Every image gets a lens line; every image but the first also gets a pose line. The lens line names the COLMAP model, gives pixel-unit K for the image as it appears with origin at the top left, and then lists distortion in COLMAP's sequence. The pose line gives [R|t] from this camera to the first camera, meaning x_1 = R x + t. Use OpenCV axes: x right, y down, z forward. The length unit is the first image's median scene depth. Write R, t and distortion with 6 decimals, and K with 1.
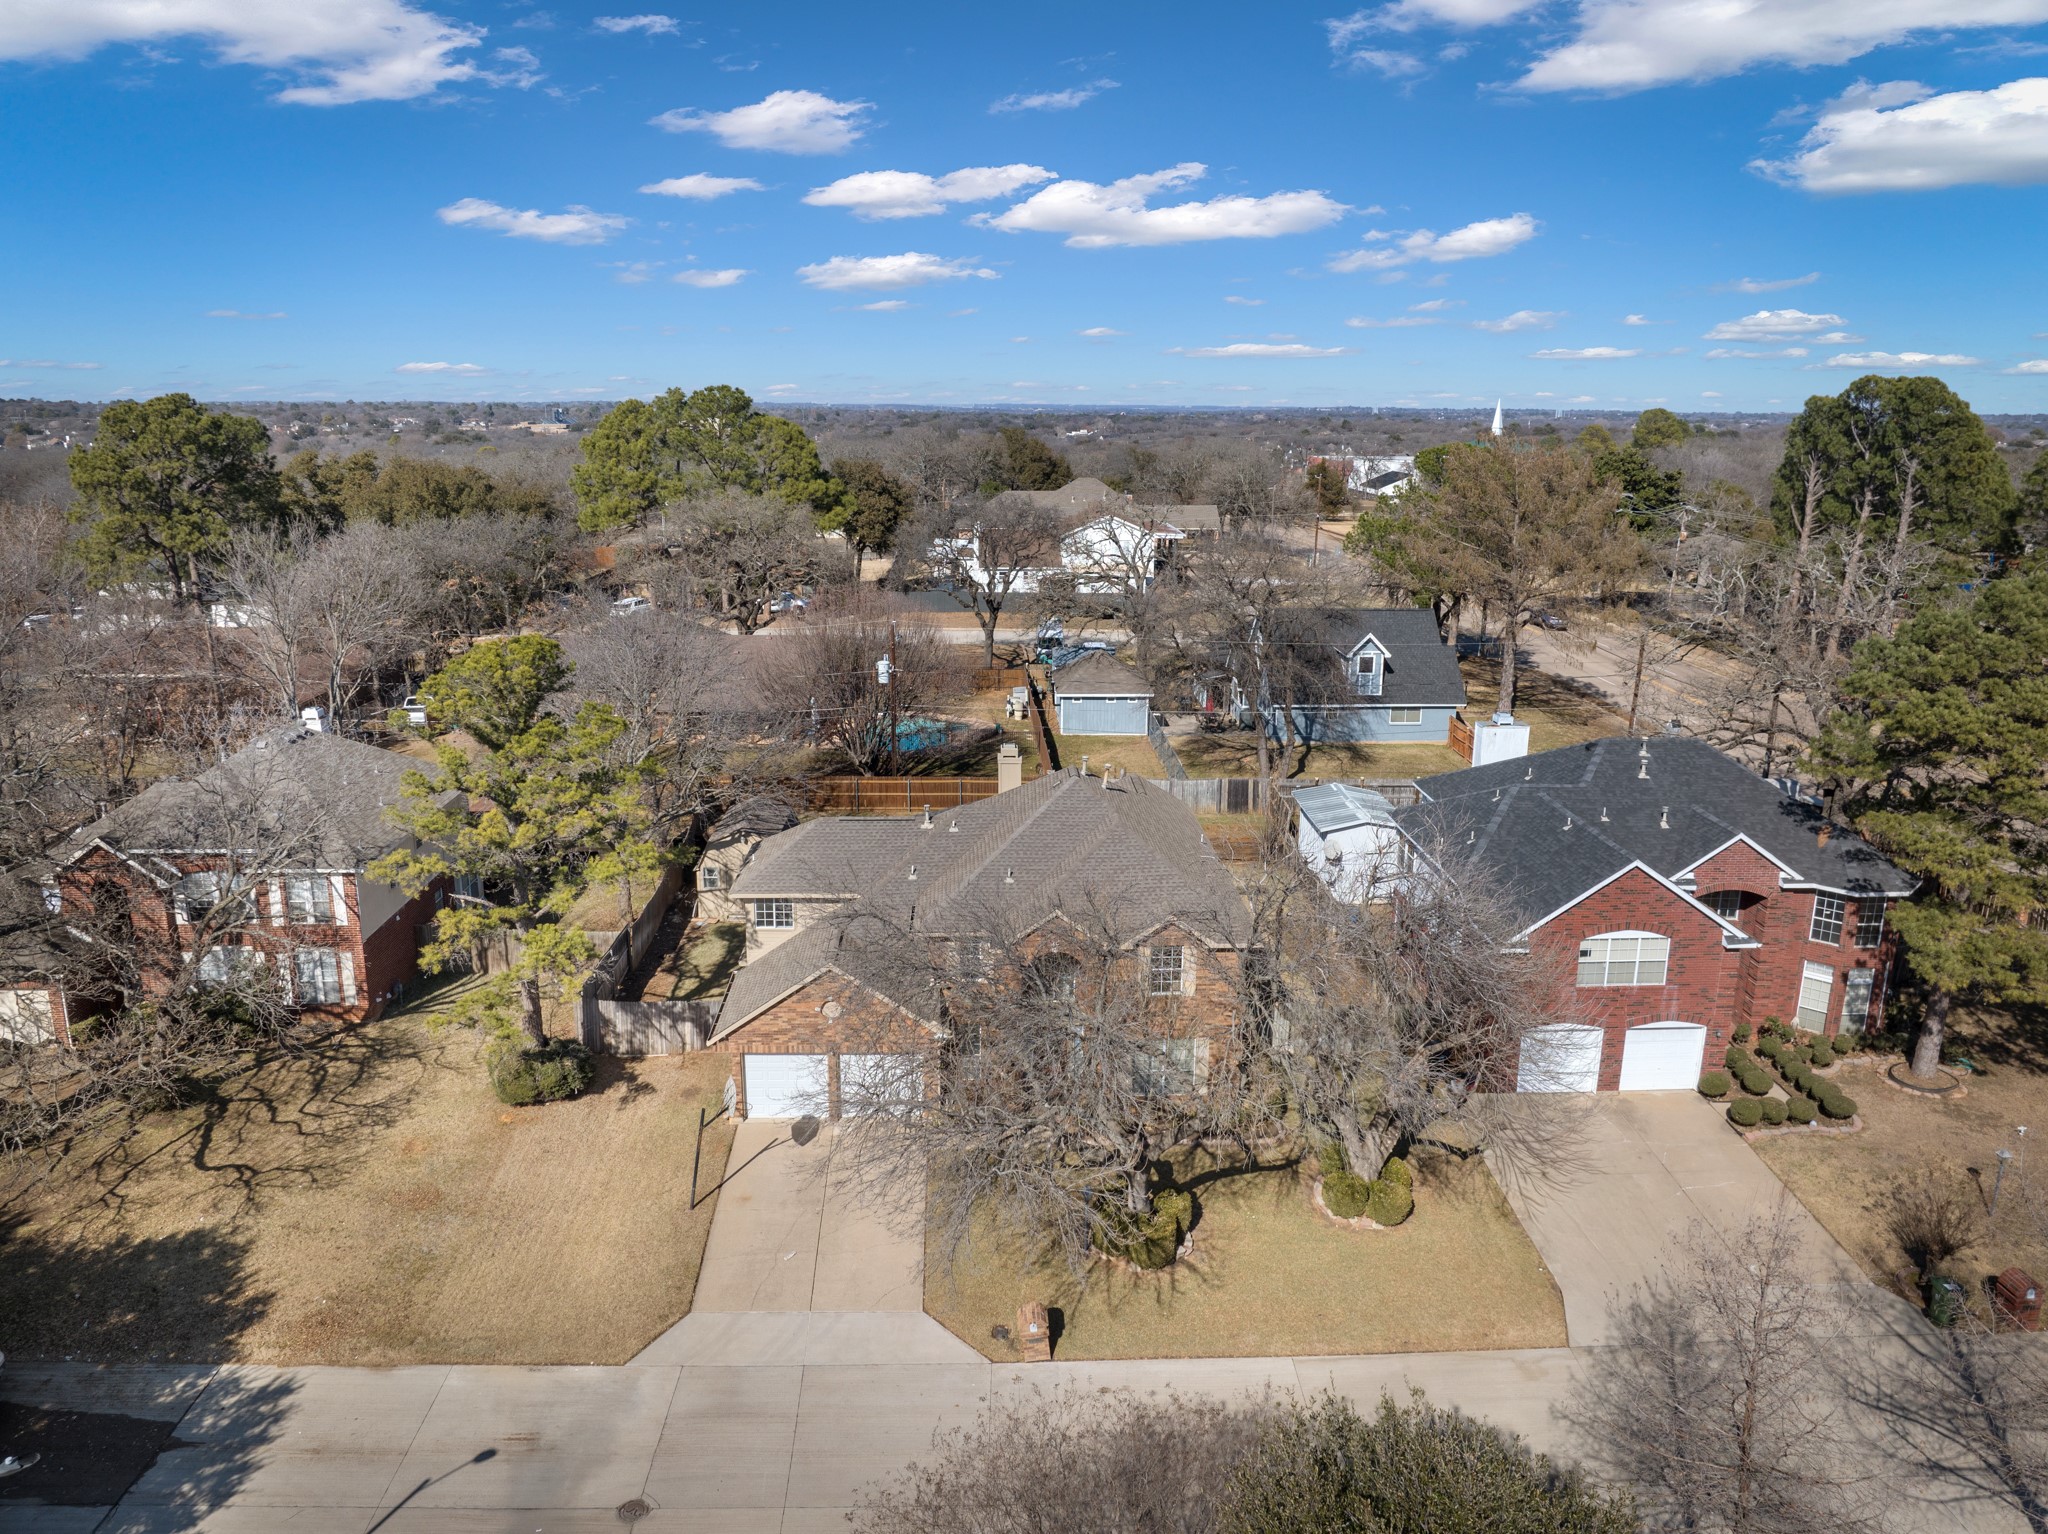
lens RADIAL K [[1423.3, 0, 1021.3], [0, 1423.3, 712.4], [0, 0, 1]] dist [-0.017931, -0.000409]
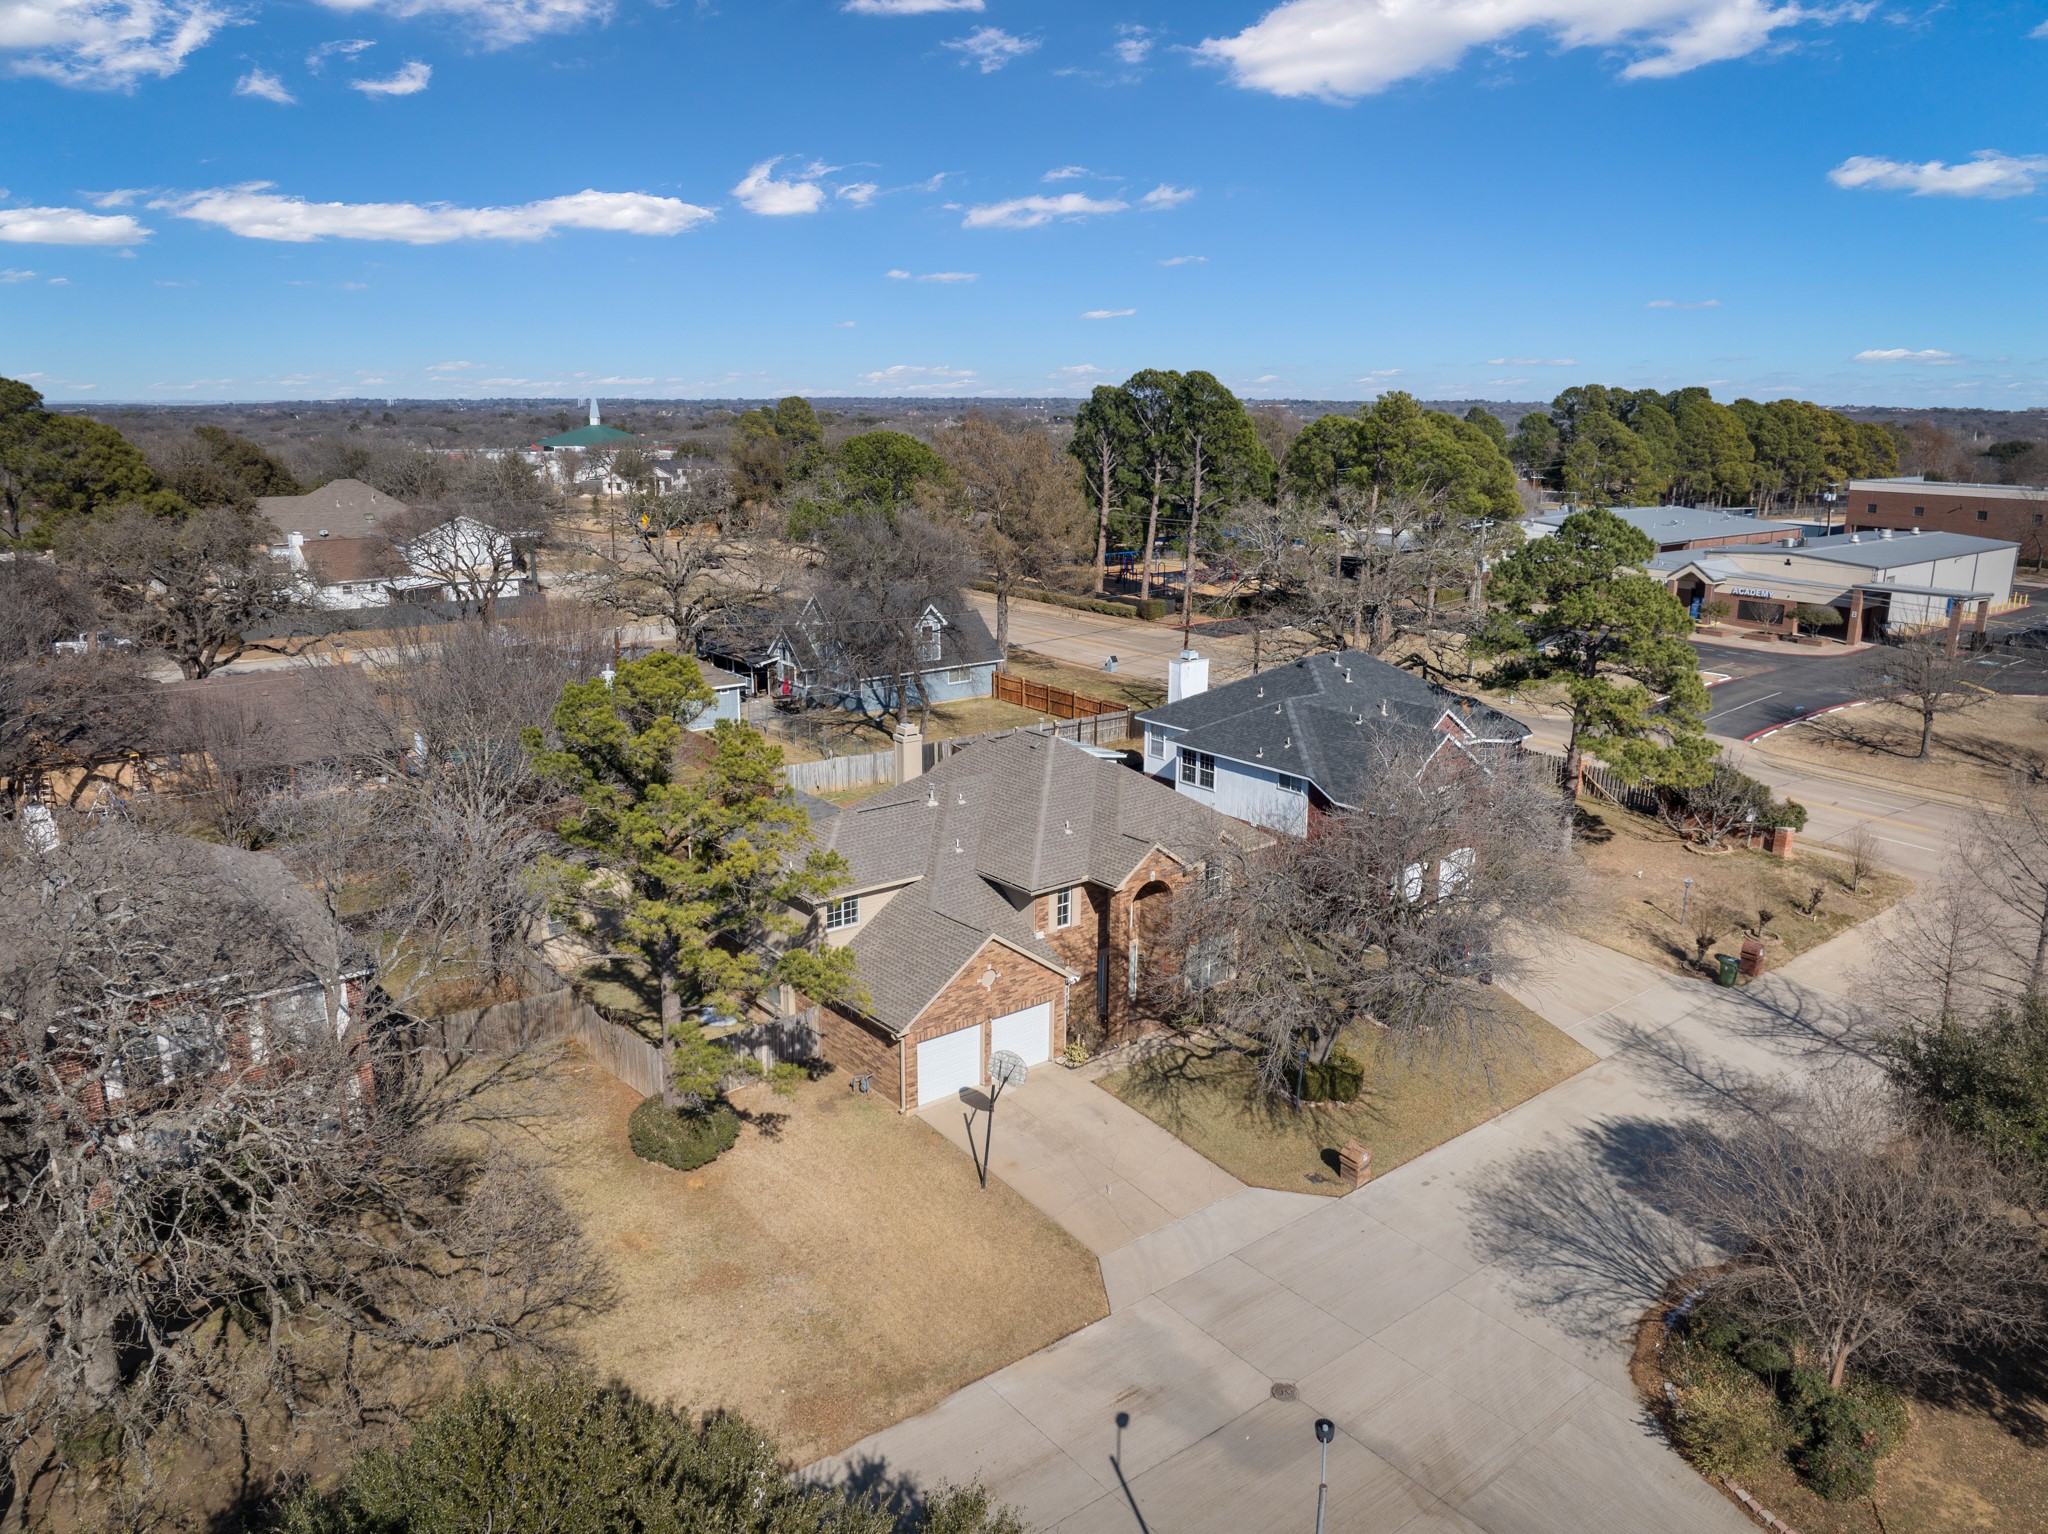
lens RADIAL K [[1412.6, 0, 993.5], [0, 1412.6, 758.8], [0, 0, 1]] dist [-0.000440, 0.000263]
pose [[0.813925, -0.147883, 0.561833, -0.623861], [0.126983, 0.988962, 0.076350, -0.025923], [-0.566922, 0.009200, 0.823720, 0.131095]]
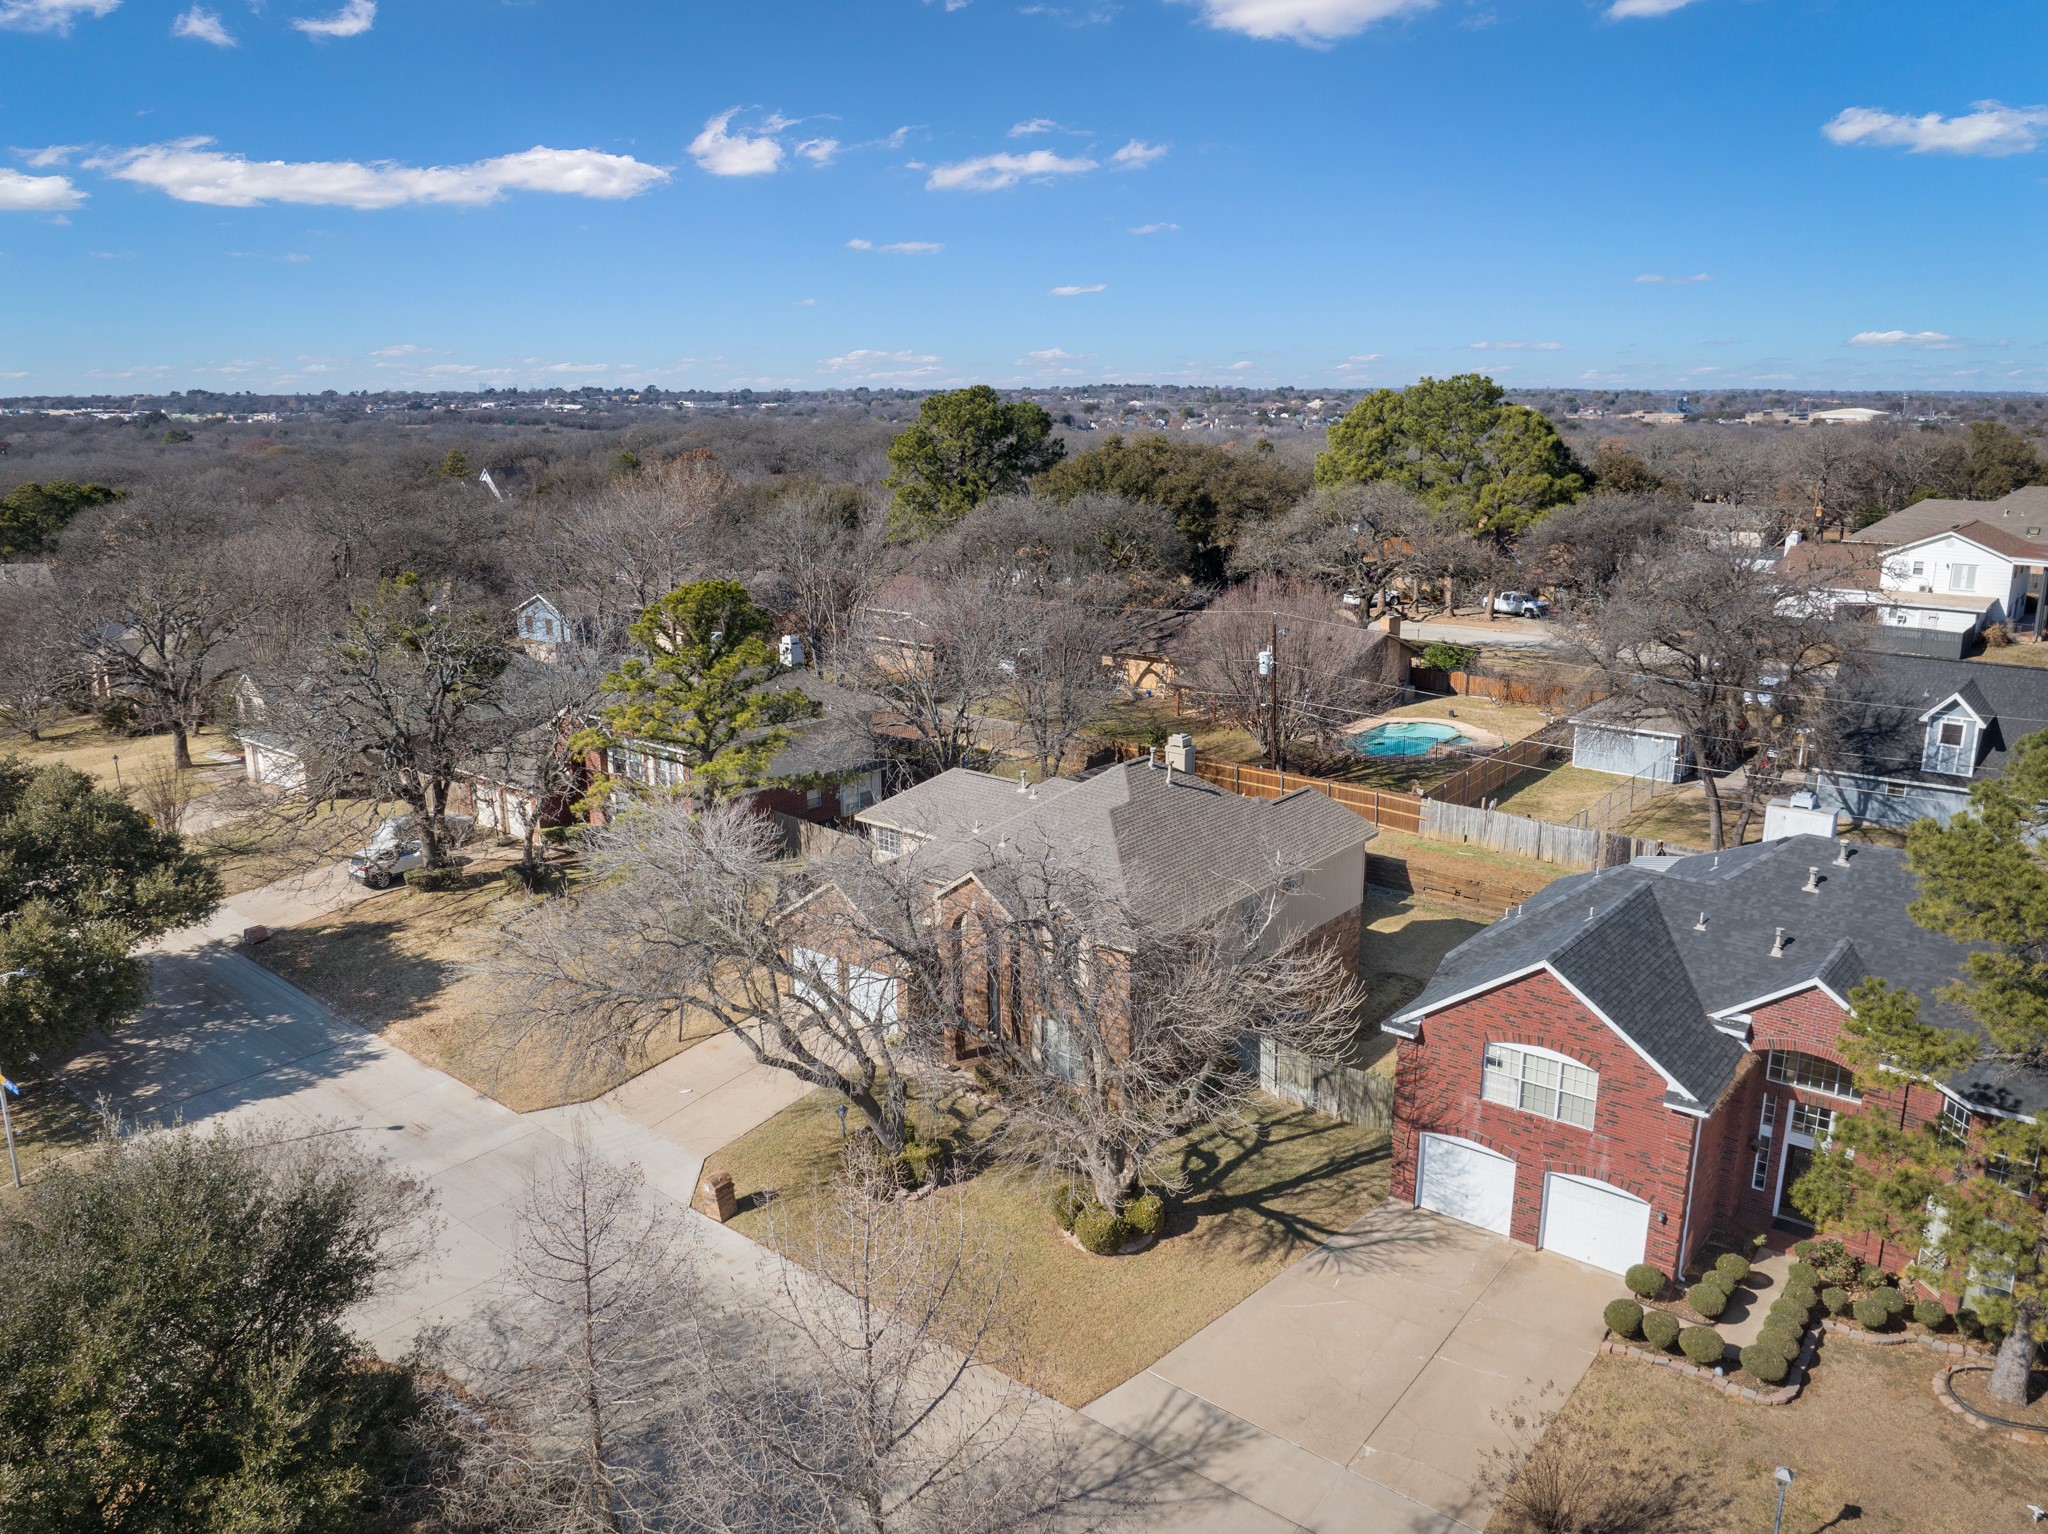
lens RADIAL K [[1452.9, 0, 1027.5], [0, 1452.9, 764.9], [0, 0, 1]] dist [-0.028165, -0.001594]
pose [[0.764001, 0.153276, -0.626745, 0.632825], [-0.129703, 0.988029, 0.083523, -0.031321], [0.632044, 0.017479, 0.774735, 0.167070]]
